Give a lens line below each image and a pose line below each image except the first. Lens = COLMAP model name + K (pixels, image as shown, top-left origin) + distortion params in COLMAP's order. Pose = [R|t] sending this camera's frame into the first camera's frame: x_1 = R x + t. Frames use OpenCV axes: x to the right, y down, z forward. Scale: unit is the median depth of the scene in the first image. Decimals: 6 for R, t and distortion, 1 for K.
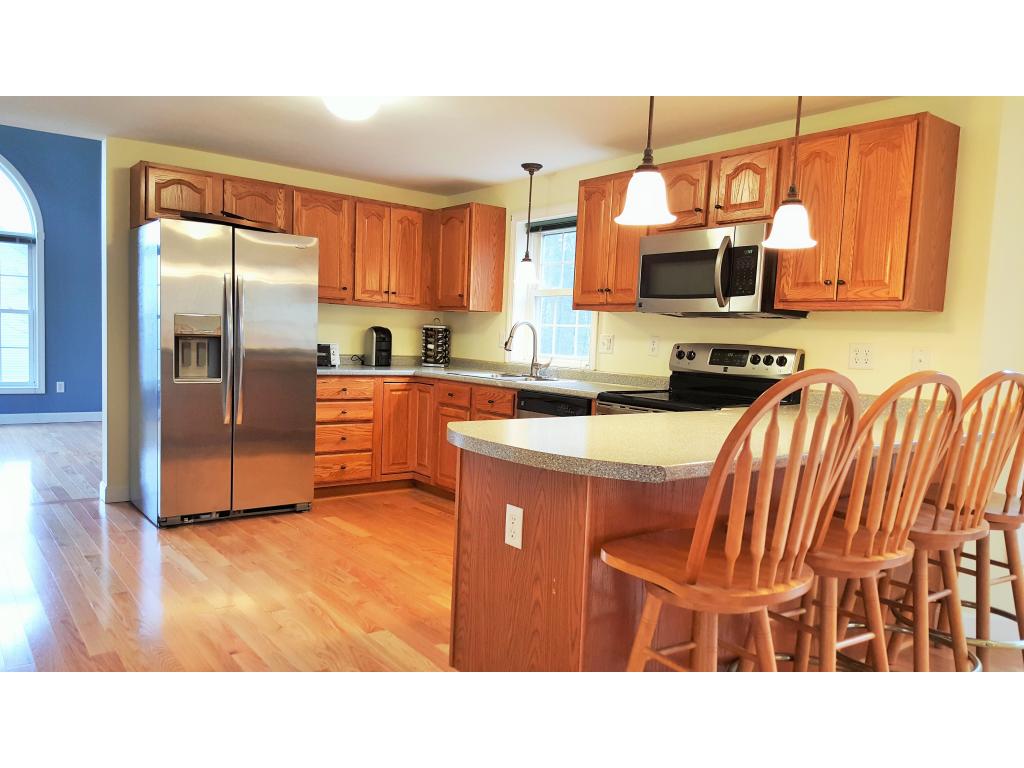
lens RADIAL K [[754.9, 0, 512.8], [0, 754.9, 403.9], [0, 0, 1]] dist [0.113686, -0.156415]
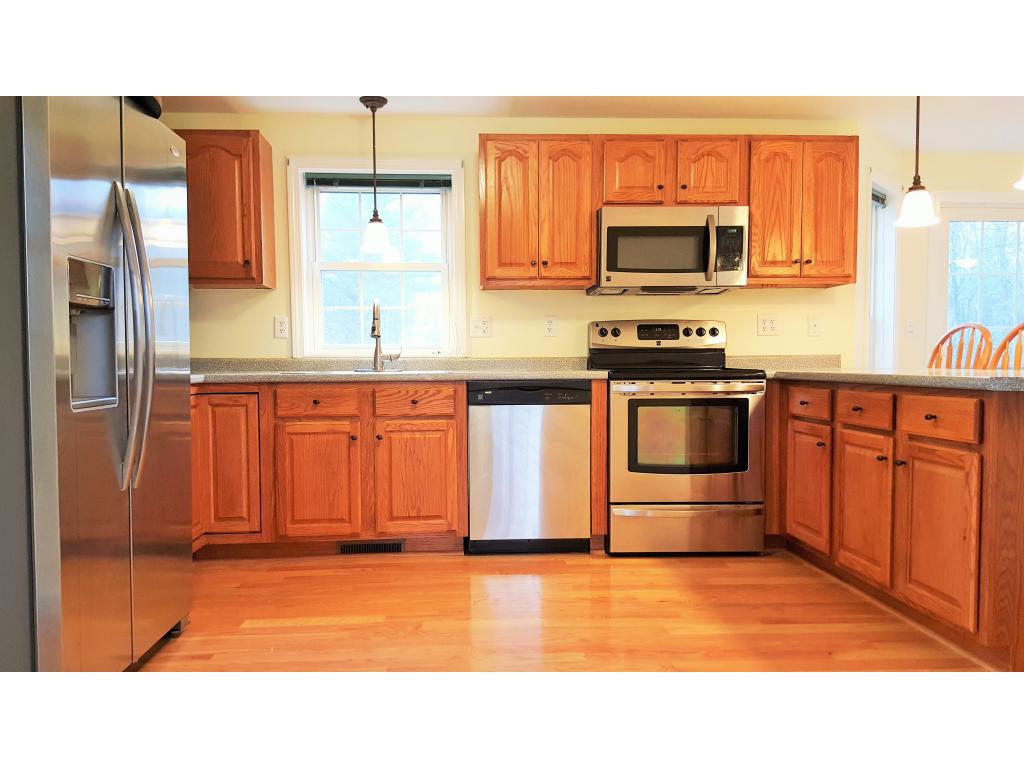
lens RADIAL K [[754.9, 0, 499.5], [0, 754.9, 399.6], [0, 0, 1]] dist [0.113686, -0.156415]
pose [[0.566960, -0.086605, 0.819180, -0.633591], [0.104969, 0.993947, 0.032432, -0.022041], [-0.817030, 0.067600, 0.572619, 0.516970]]
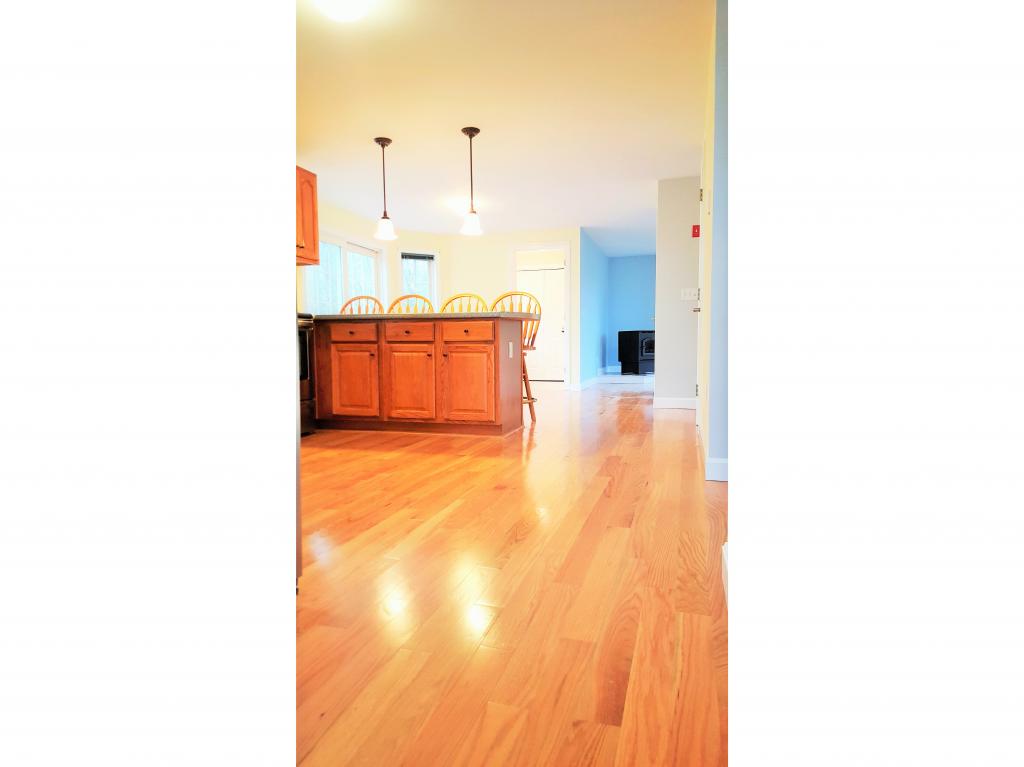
lens RADIAL K [[565.4, 0, 517.4], [0, 565.4, 380.7], [0, 0, 1]] dist [0.069924, -0.000710]
pose [[-0.590115, -0.093678, 0.801866, -0.774645], [0.052605, 0.986673, 0.153981, -0.015025], [-0.805603, 0.133048, -0.577323, 1.039533]]
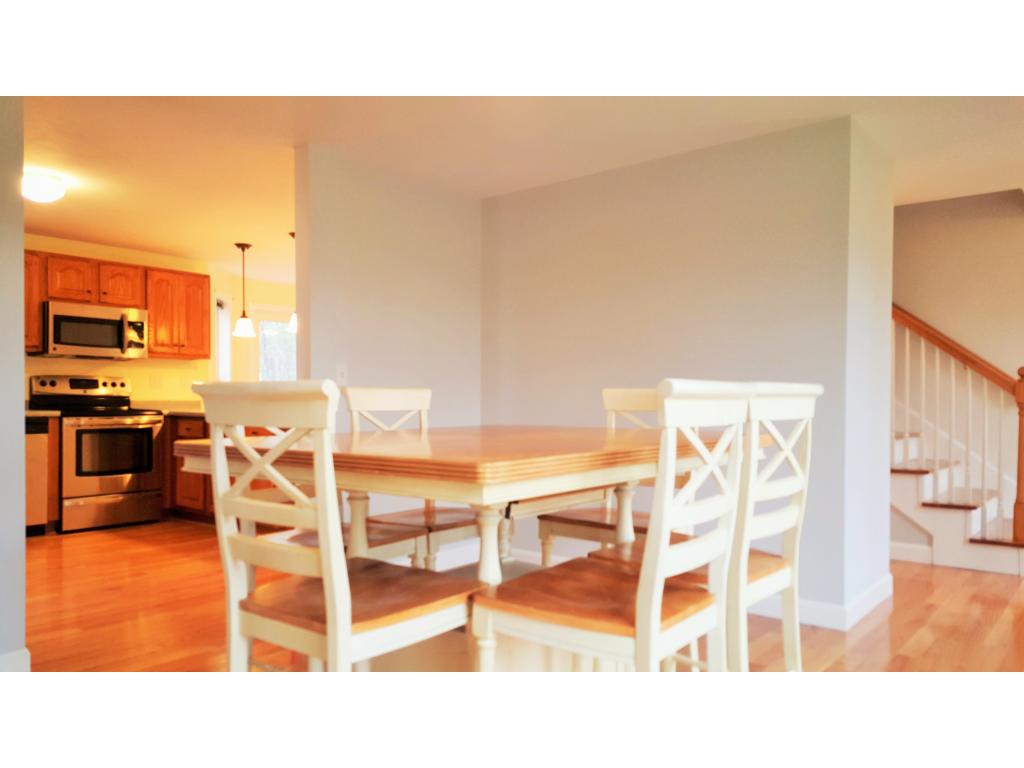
lens RADIAL K [[754.9, 0, 493.3], [0, 754.9, 402.3], [0, 0, 1]] dist [0.113686, -0.156415]
pose [[-0.221059, -0.053256, 0.973805, -1.282737], [0.072789, 0.994822, 0.070929, -0.066327], [-0.972540, 0.086562, -0.216038, 0.467303]]
